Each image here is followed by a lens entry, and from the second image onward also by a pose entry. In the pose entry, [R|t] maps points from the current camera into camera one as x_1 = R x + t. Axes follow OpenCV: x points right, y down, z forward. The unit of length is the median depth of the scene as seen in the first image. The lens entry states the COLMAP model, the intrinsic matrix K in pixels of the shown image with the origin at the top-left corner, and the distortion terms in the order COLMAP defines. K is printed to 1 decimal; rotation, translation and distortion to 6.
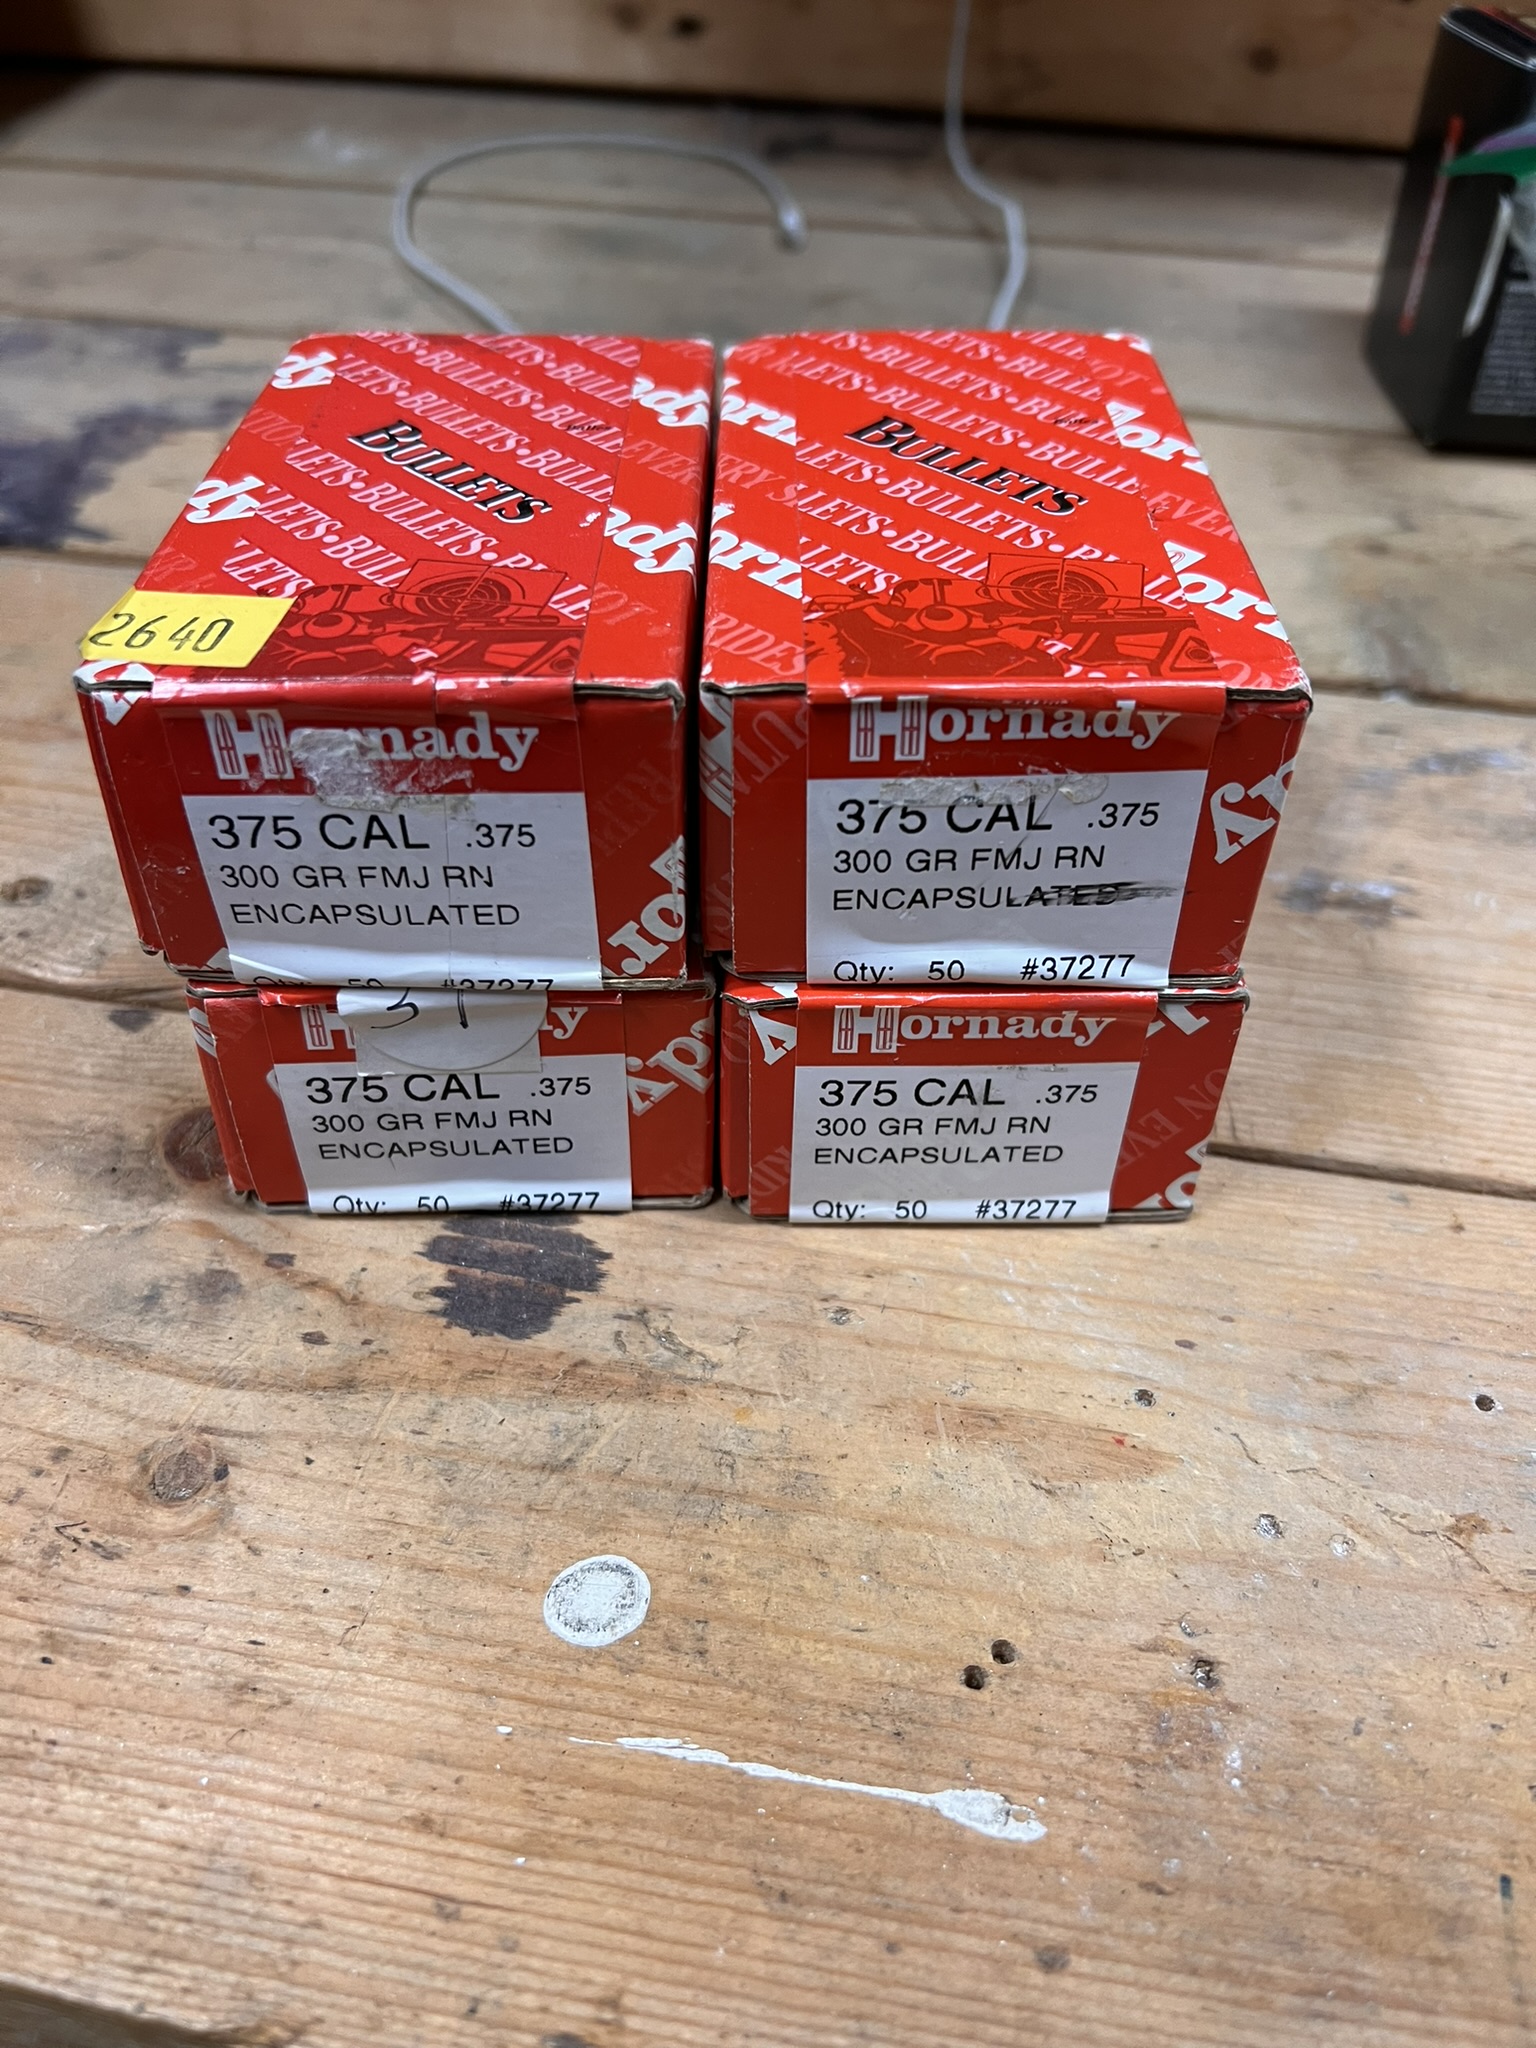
lens RADIAL K [[1633.7, 0, 768.0], [0, 1633.7, 1024.0], [0, 0, 1]] dist [-0.004549, -0.025788]
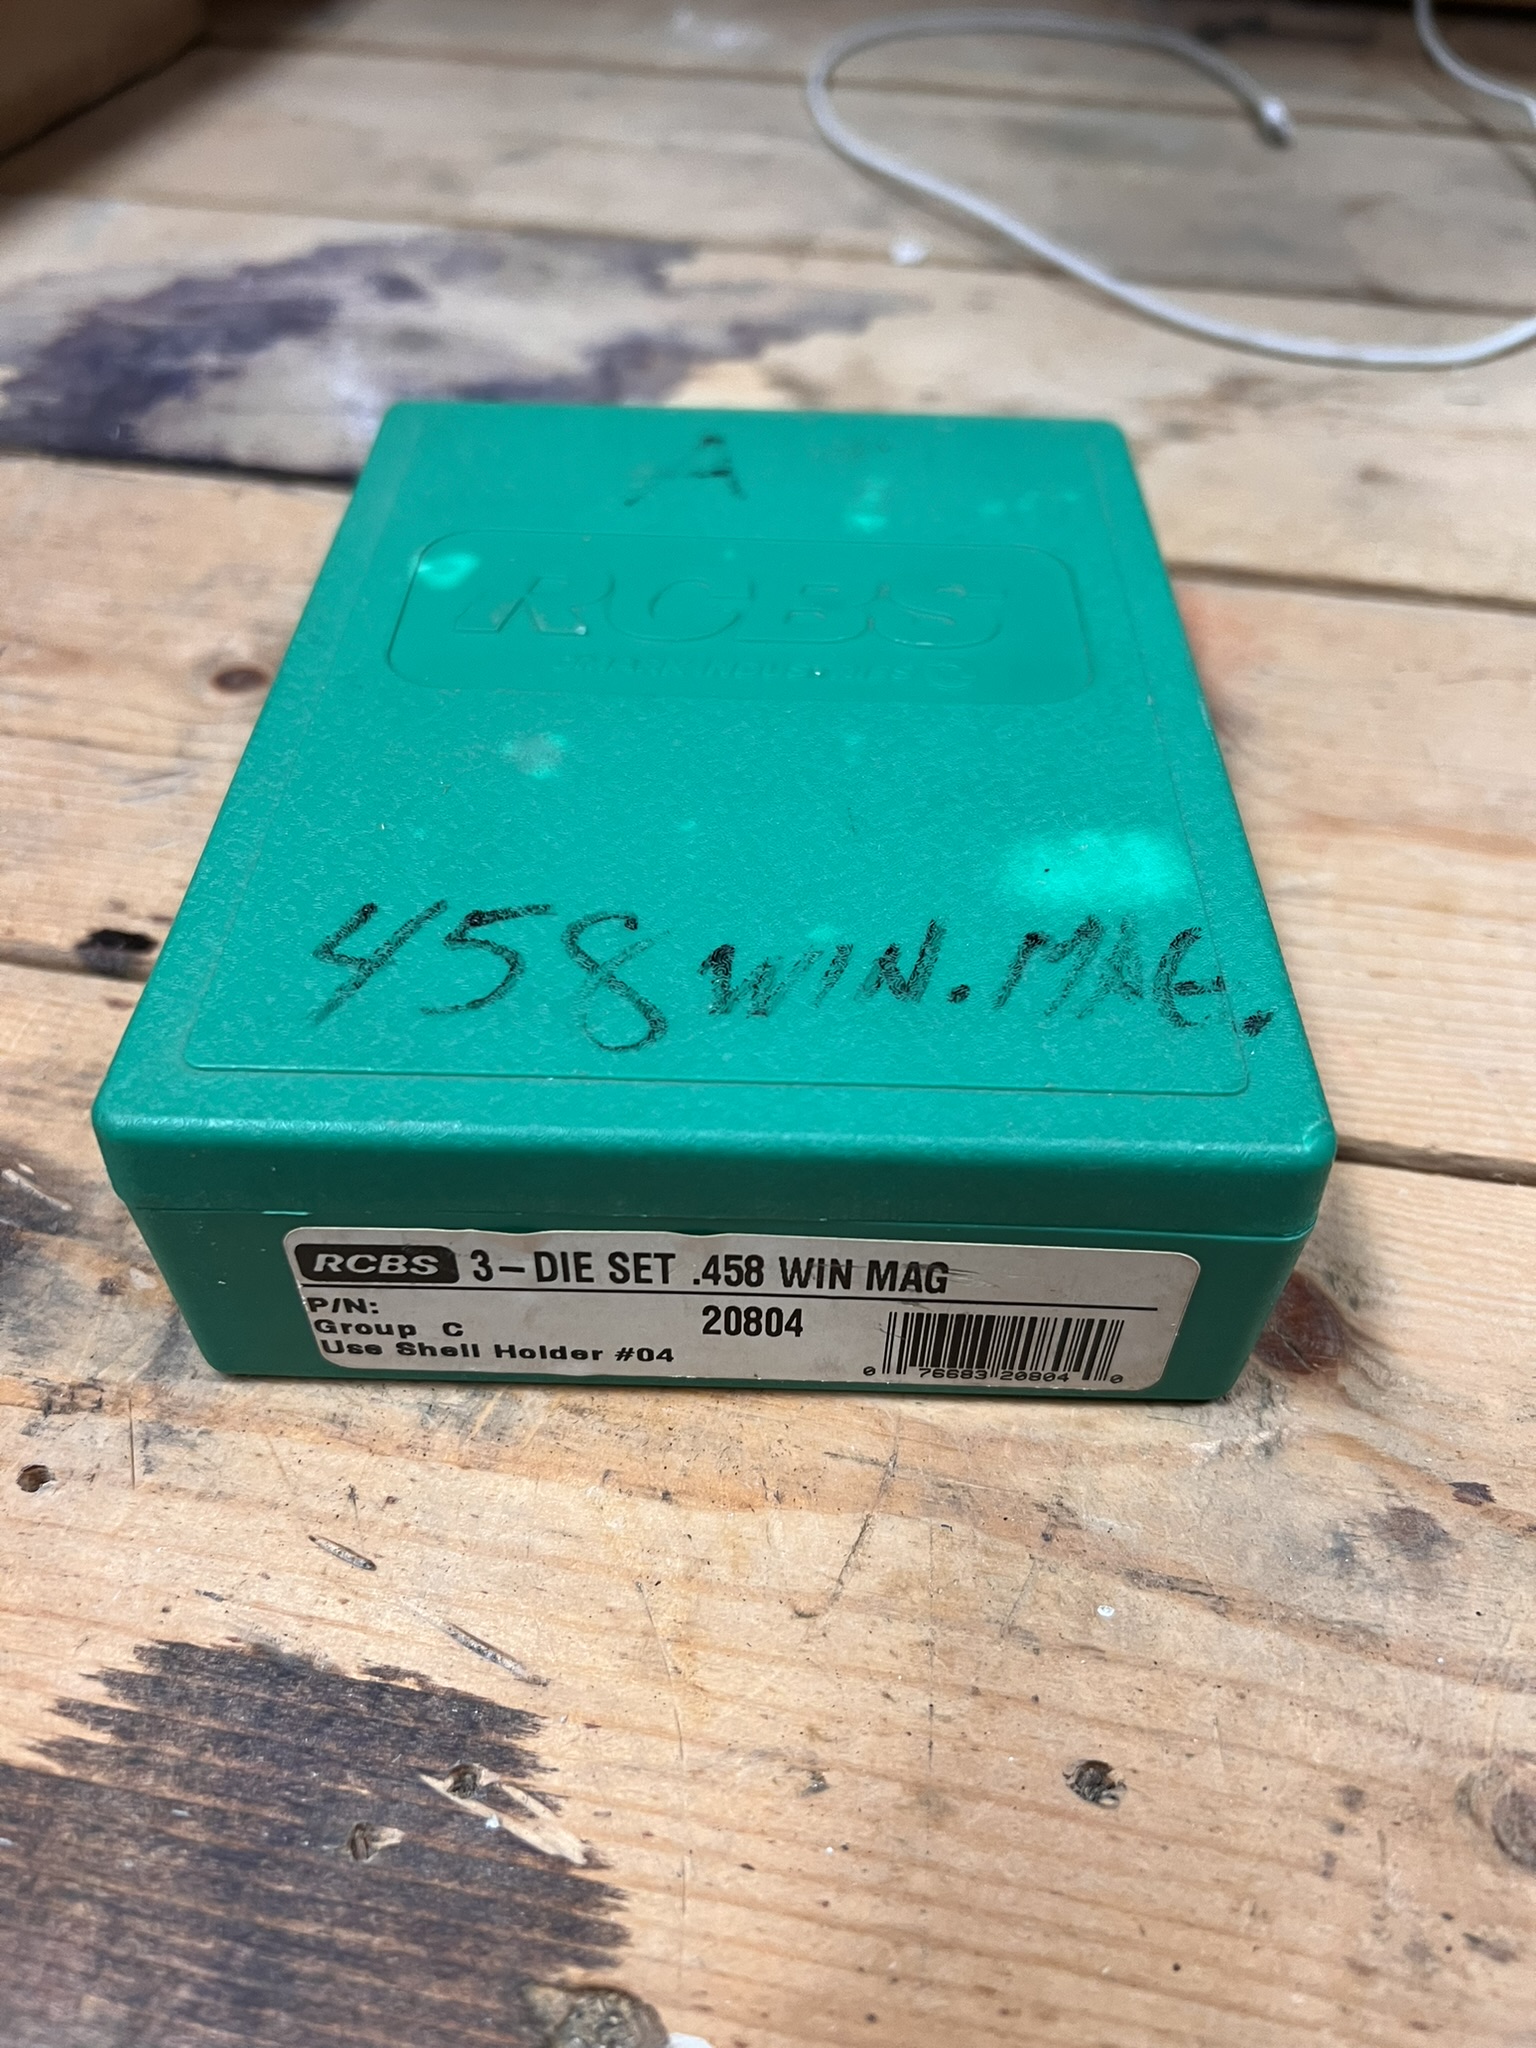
lens RADIAL K [[1633.7, 0, 768.0], [0, 1633.7, 1024.0], [0, 0, 1]] dist [-0.004549, -0.025788]
pose [[0.999975, -0.001943, -0.006783, -0.735988], [0.002272, 0.998801, 0.048897, -0.134629], [0.006679, -0.048911, 0.998781, 0.285468]]
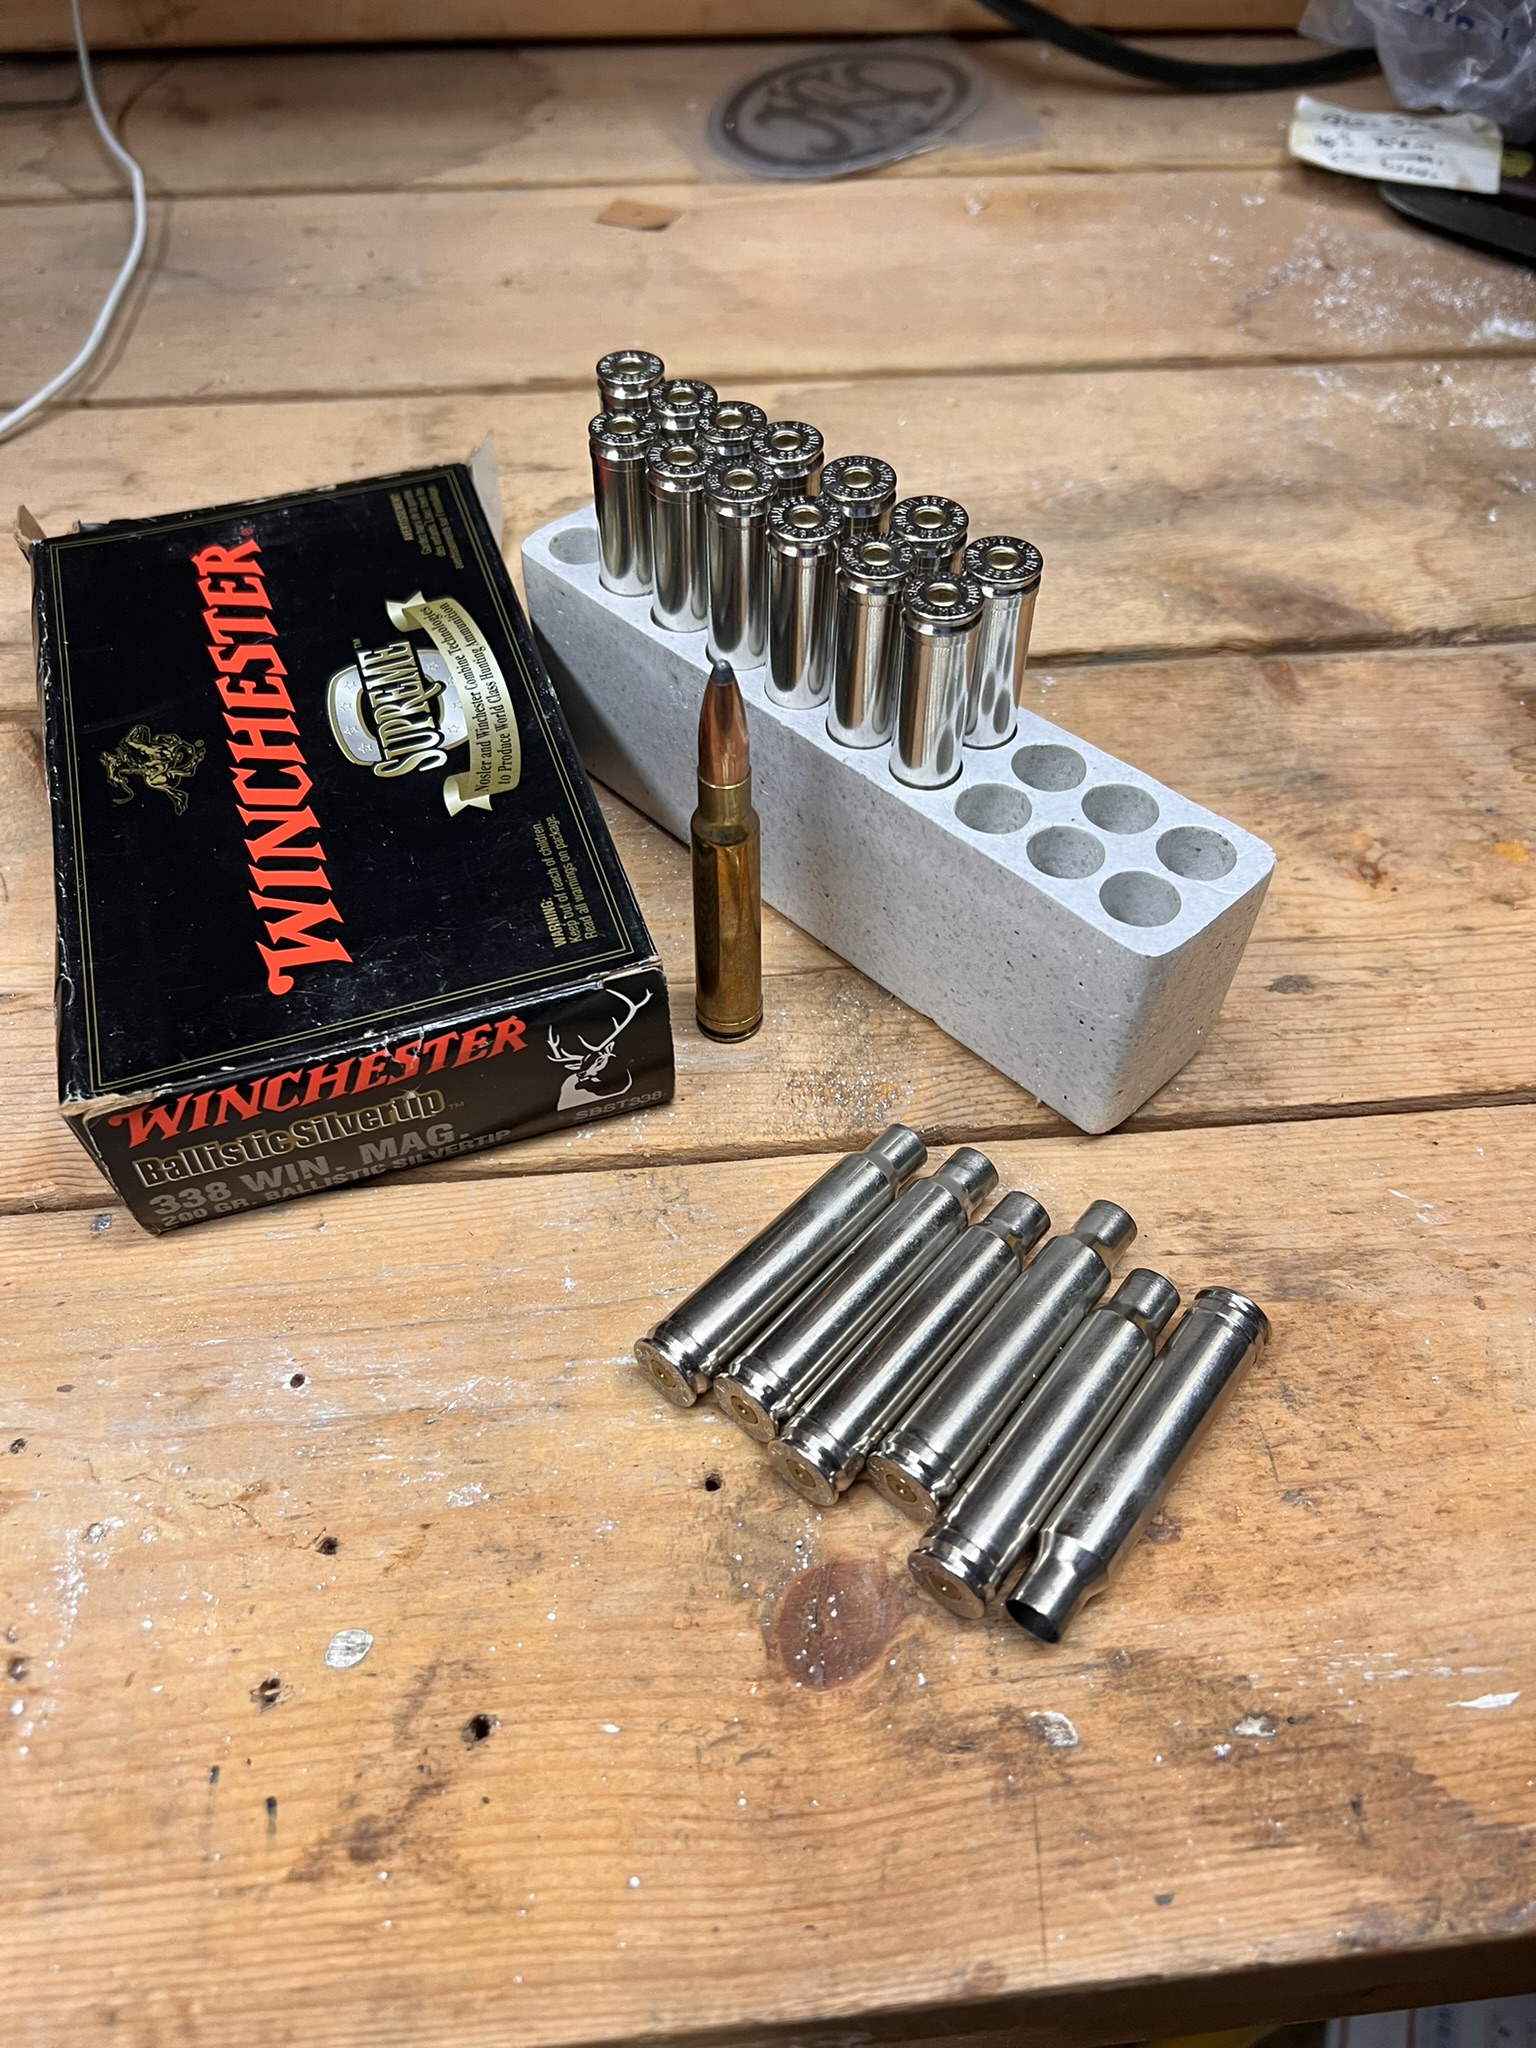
lens RADIAL K [[1596.7, 0, 768.0], [0, 1596.7, 1024.0], [0, 0, 1]] dist [0.031170, -0.058082]
pose [[0.961638, -0.213412, 0.172358, 0.707619], [0.188921, 0.970781, 0.147962, -0.176213], [-0.198898, -0.109724, 0.973858, -0.309557]]
